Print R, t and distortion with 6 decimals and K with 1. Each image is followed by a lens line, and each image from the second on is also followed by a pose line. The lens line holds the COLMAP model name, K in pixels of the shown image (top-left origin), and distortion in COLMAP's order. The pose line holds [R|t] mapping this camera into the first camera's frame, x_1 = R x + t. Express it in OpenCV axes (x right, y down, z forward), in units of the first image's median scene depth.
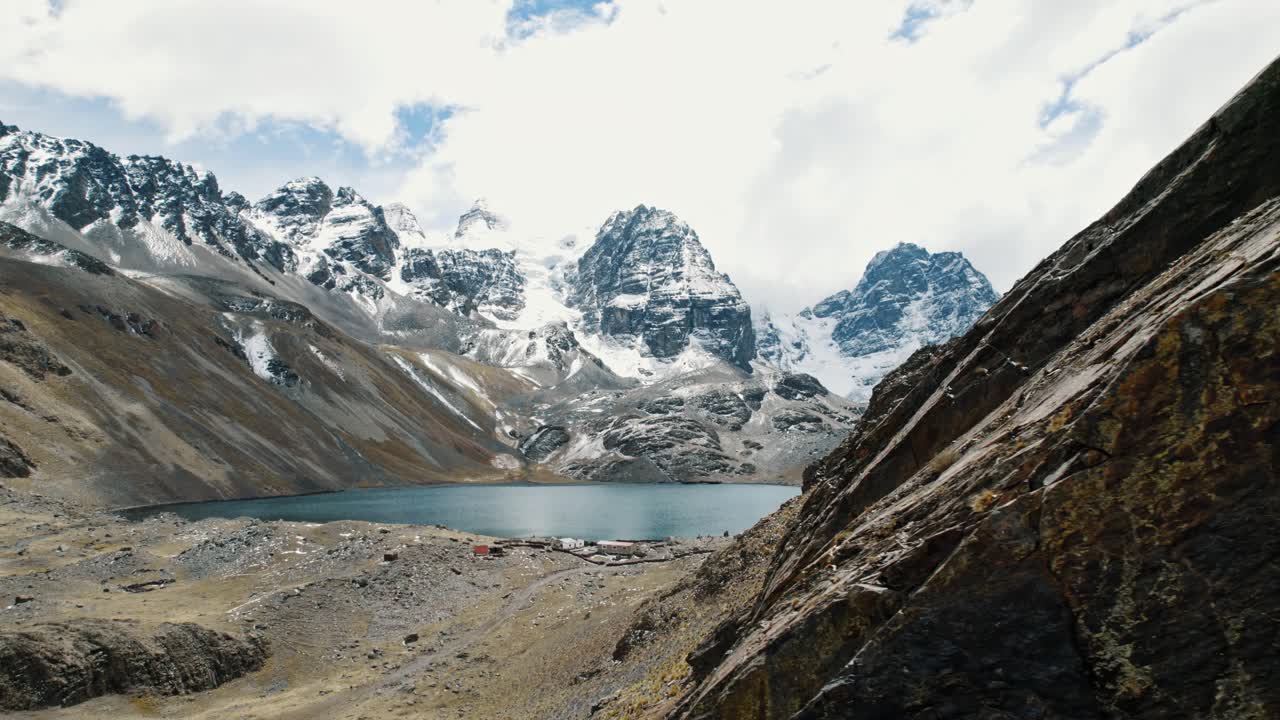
lens RADIAL K [[915.6, 0, 640.0], [0, 915.6, 360.0], [0, 0, 1]] dist [0.088078, -0.118193]
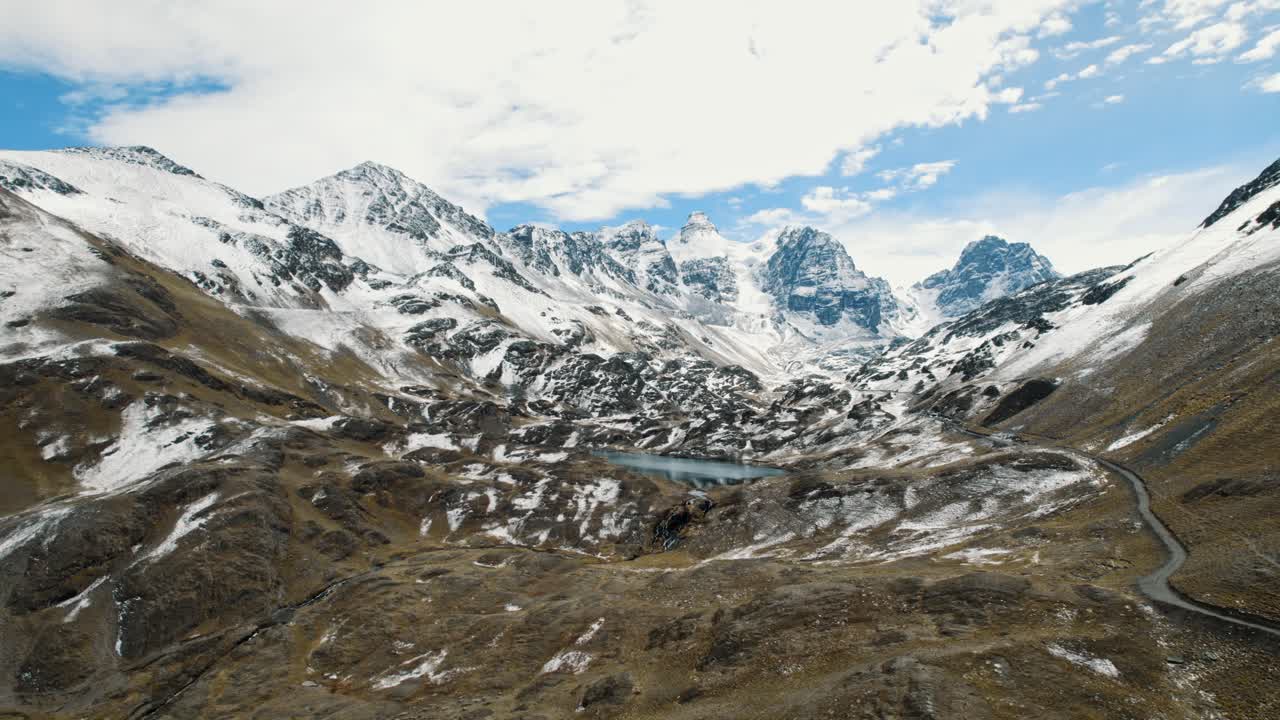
lens RADIAL K [[915.6, 0, 640.0], [0, 915.6, 360.0], [0, 0, 1]] dist [0.088078, -0.118193]
pose [[0.991461, -0.001340, -0.130393, -0.087663], [0.009396, 0.998082, 0.061182, -0.040318], [0.130061, -0.061885, 0.989573, -0.703916]]
